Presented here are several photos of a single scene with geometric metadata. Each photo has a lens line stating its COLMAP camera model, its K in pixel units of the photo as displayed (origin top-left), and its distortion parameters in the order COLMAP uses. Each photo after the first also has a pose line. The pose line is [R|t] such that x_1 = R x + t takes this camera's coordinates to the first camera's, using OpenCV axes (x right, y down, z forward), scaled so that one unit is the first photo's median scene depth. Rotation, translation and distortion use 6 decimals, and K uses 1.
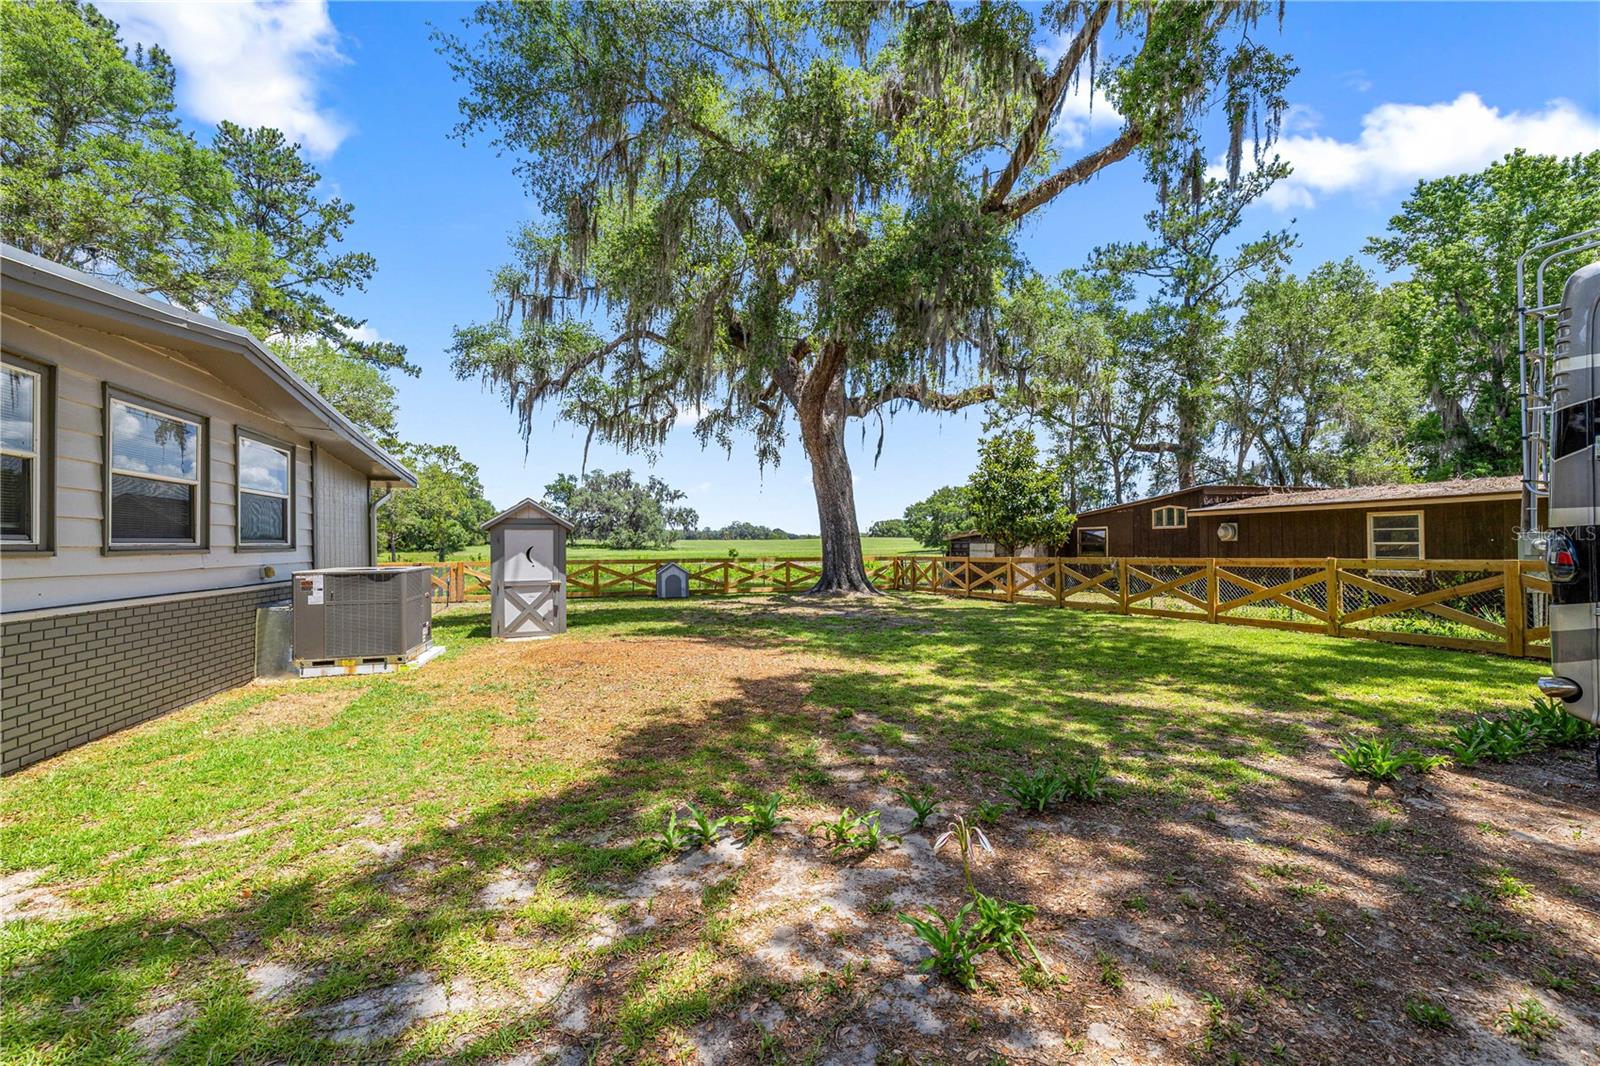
lens RADIAL K [[669.6, 0, 796.3], [0, 669.6, 539.0], [0, 0, 1]] dist [-0.000703, -0.000214]
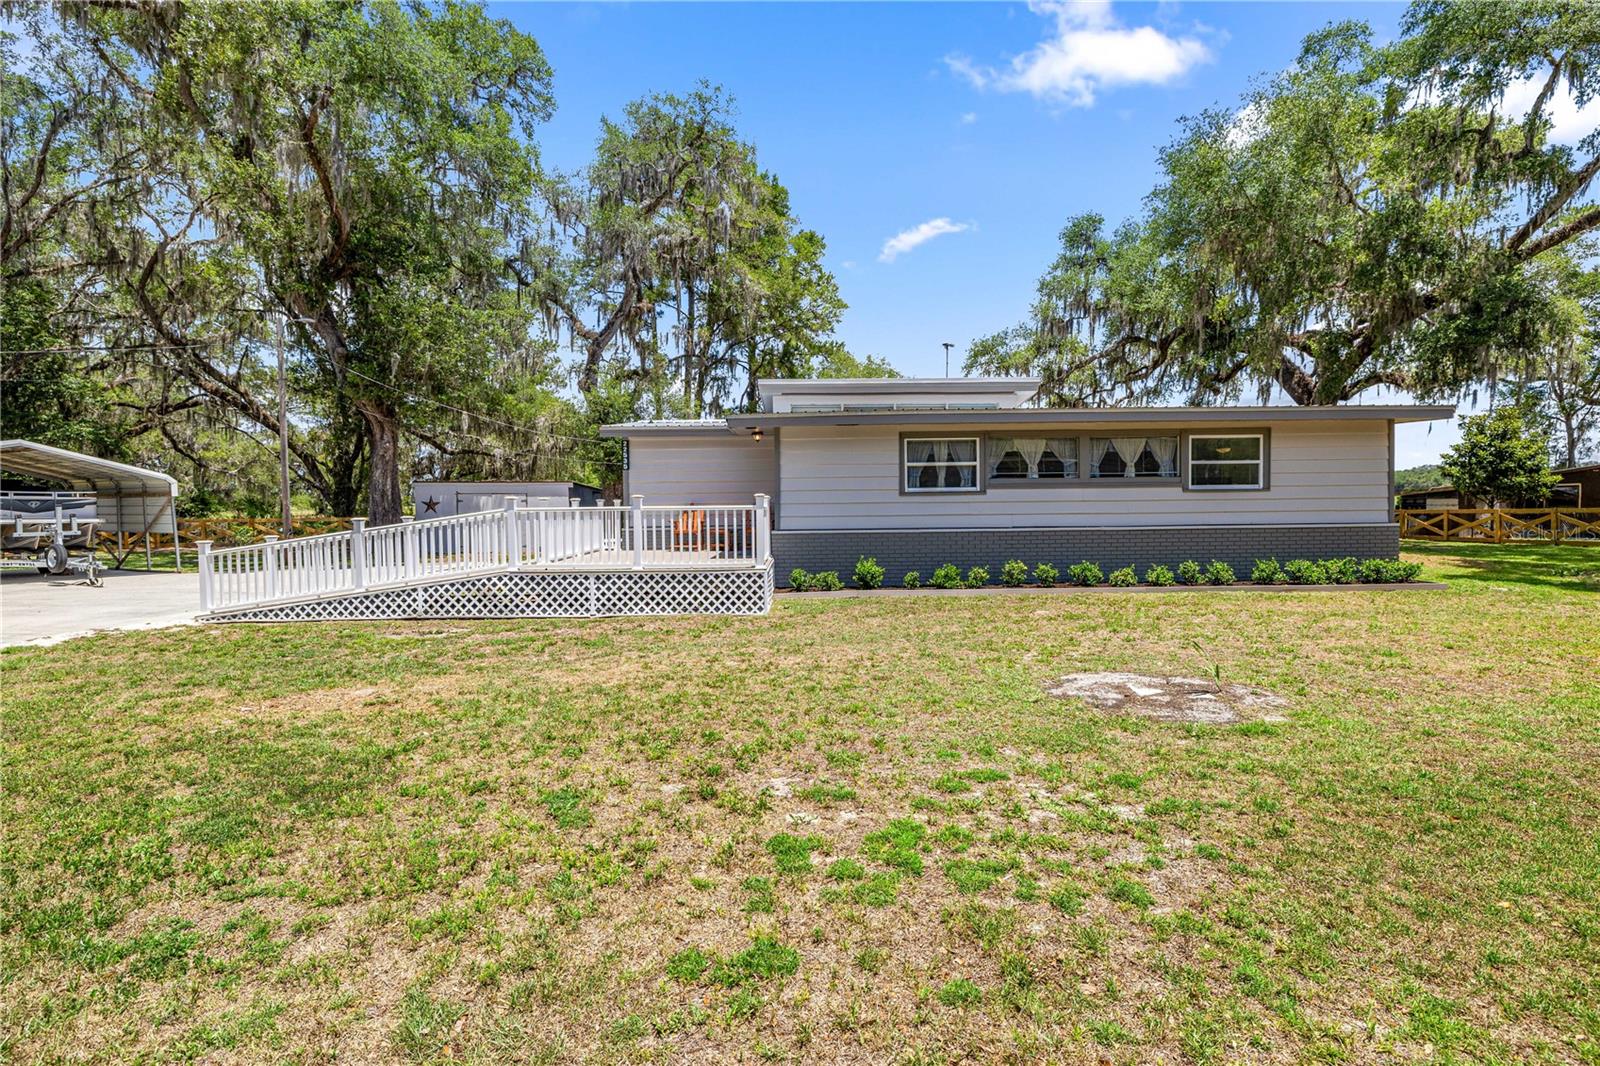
lens RADIAL K [[758.2, 0, 803.2], [0, 758.2, 527.3], [0, 0, 1]] dist [-0.002643, 0.000510]
pose [[0.958540, 0.003928, -0.284931, -0.383139], [0.007155, 0.999258, 0.037844, -0.001579], [0.284868, -0.038314, 0.957801, -0.542921]]
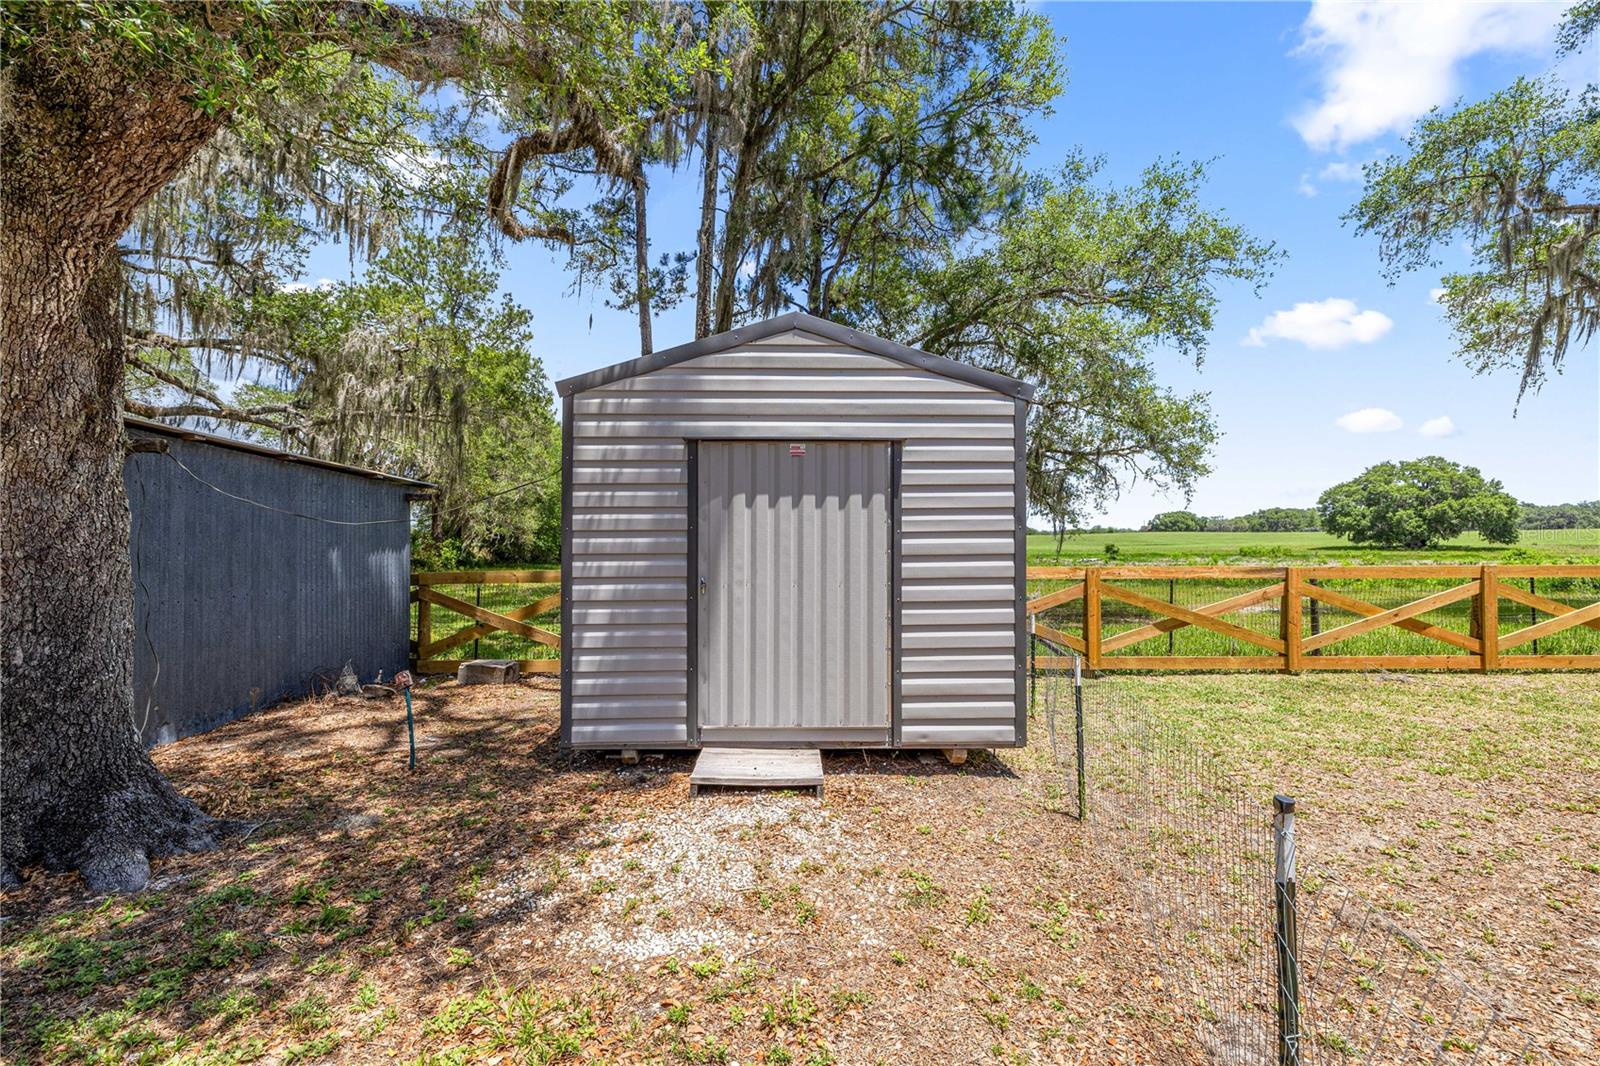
lens RADIAL K [[674.6, 0, 801.0], [0, 674.6, 528.1], [0, 0, 1]] dist [0.005616, 0.000016]
pose [[0.951558, -0.010091, -0.307305, -0.782728], [0.006483, 0.999898, -0.012762, 0.011877], [0.307402, 0.010152, 0.951525, 0.338807]]
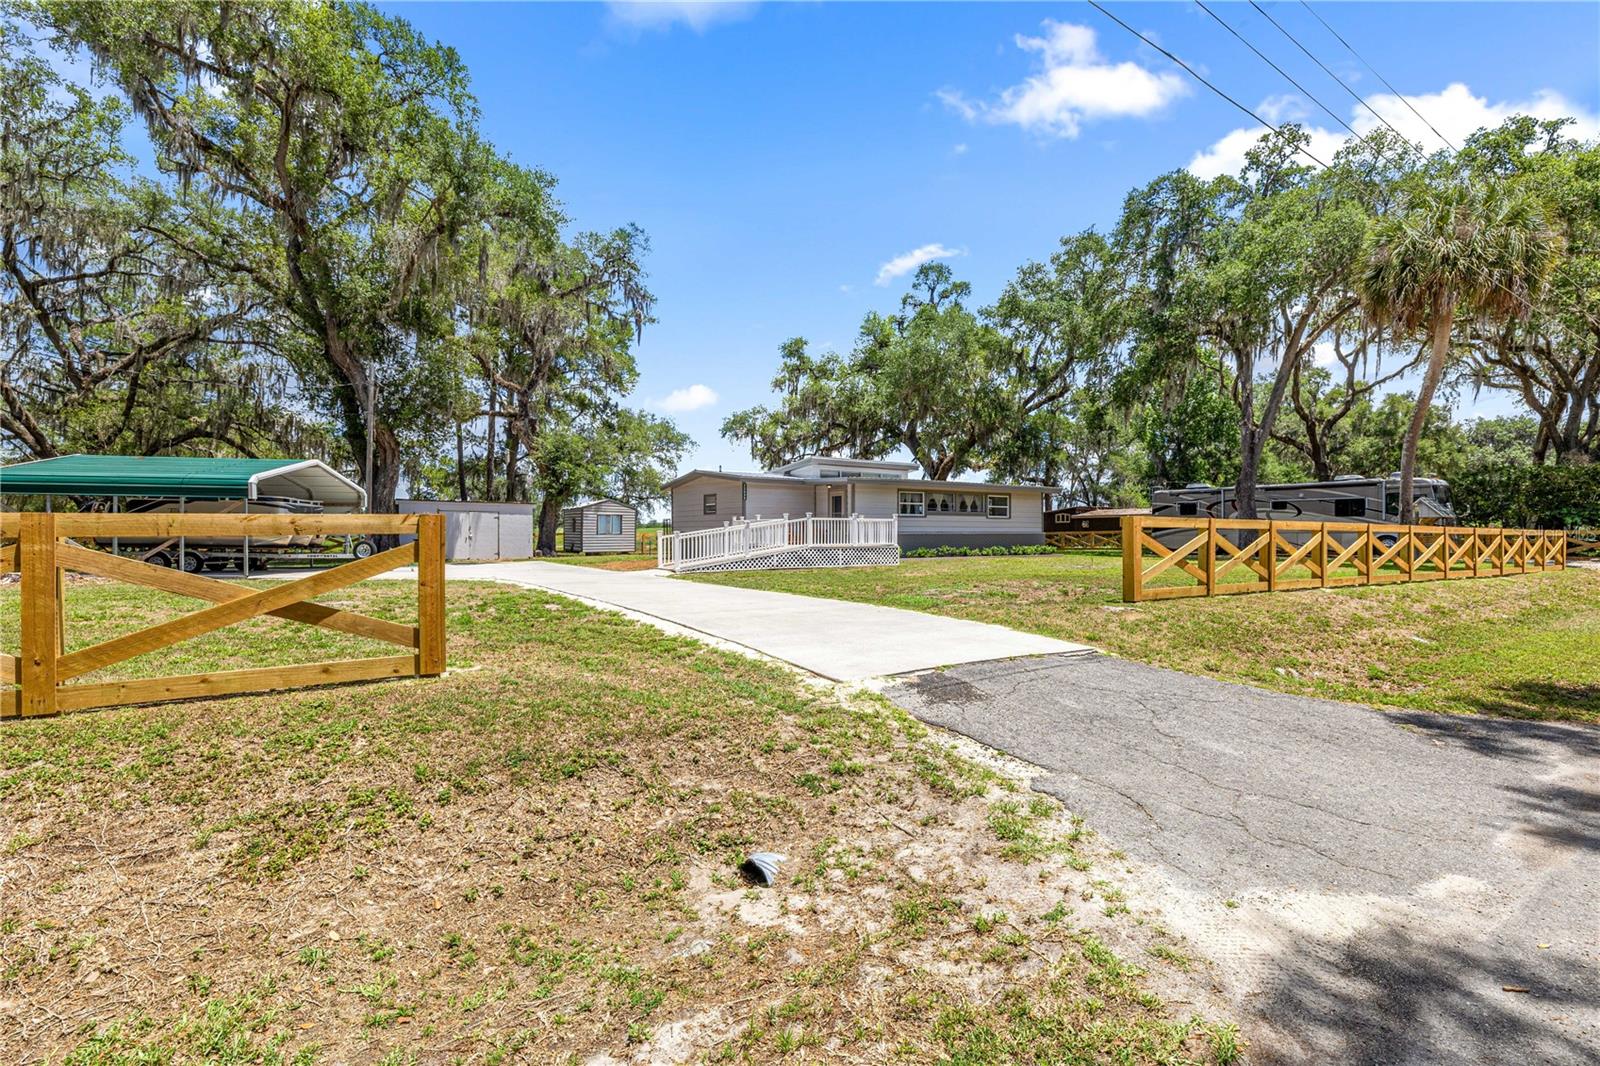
lens RADIAL K [[729.5, 0, 800.0], [0, 729.5, 533.0], [0, 0, 1]] dist [-0.002861, -0.000117]
pose [[0.955565, 0.006724, 0.294705, -0.899216], [-0.008309, 0.999957, 0.004126, 0.016193], [-0.294664, -0.006392, 0.955579, -1.002411]]
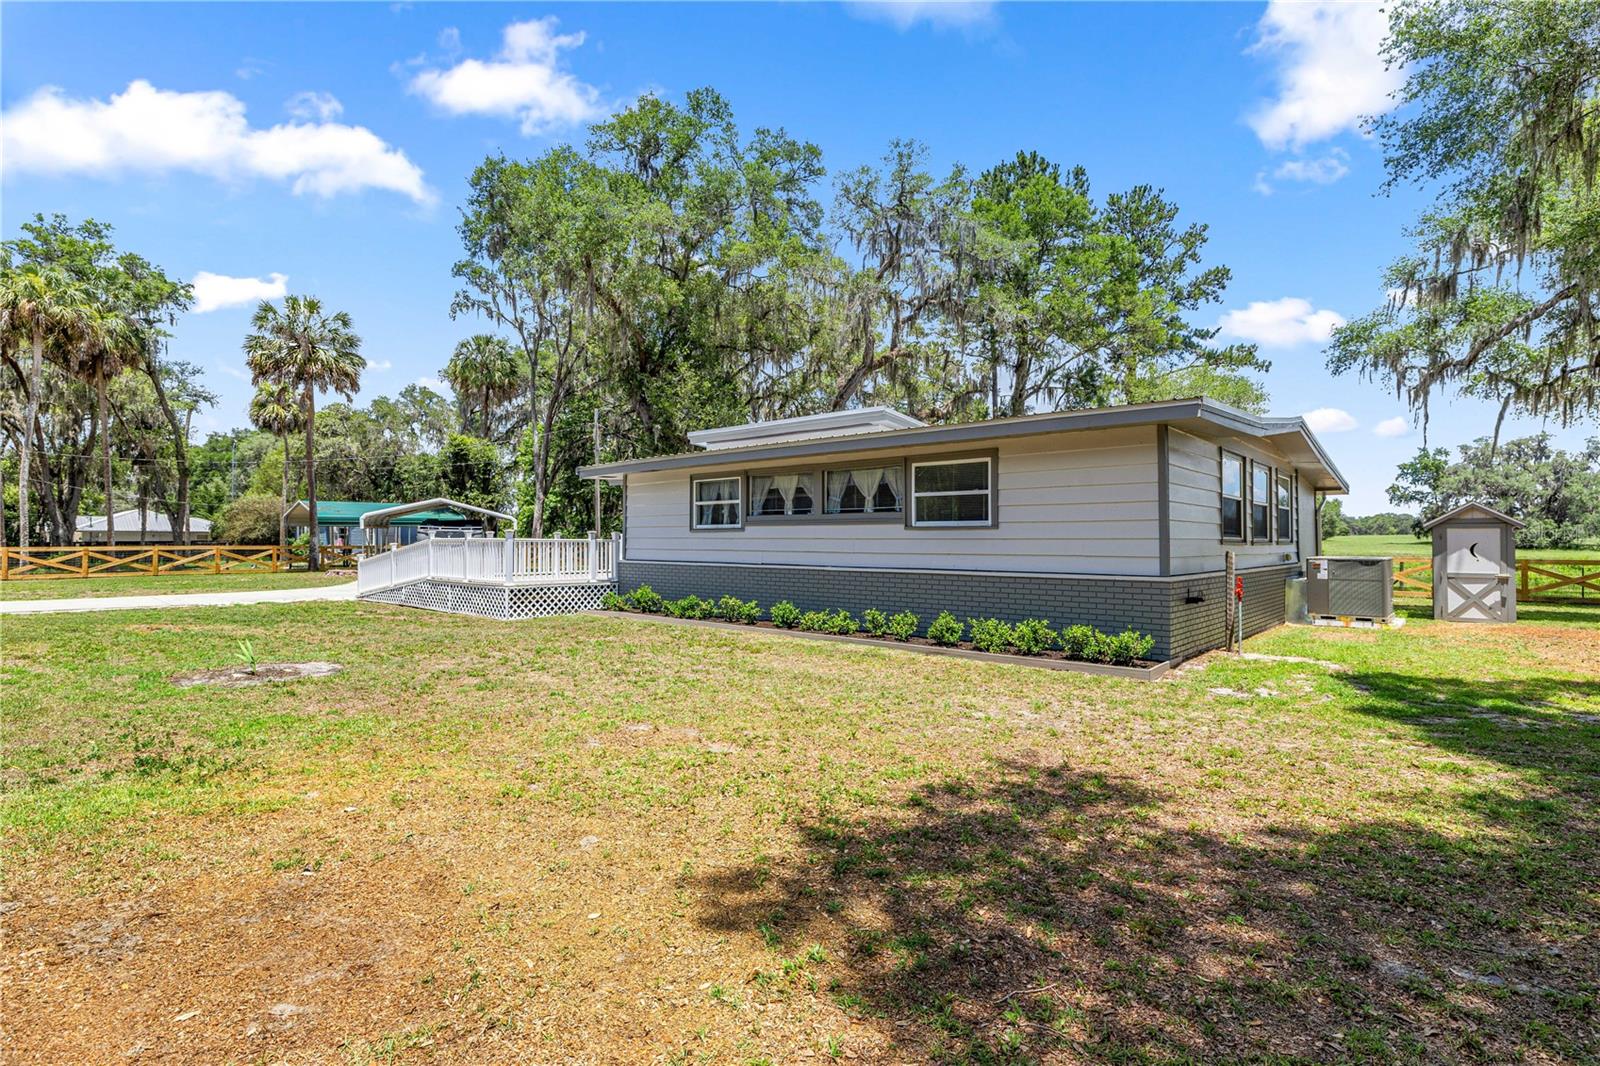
lens RADIAL K [[758.2, 0, 803.2], [0, 758.2, 527.3], [0, 0, 1]] dist [-0.002643, 0.000510]
pose [[0.526109, -0.006500, -0.850392, 0.039935], [-0.000596, 0.999968, -0.008013, -0.001983], [0.850417, 0.004723, 0.526088, -0.272101]]
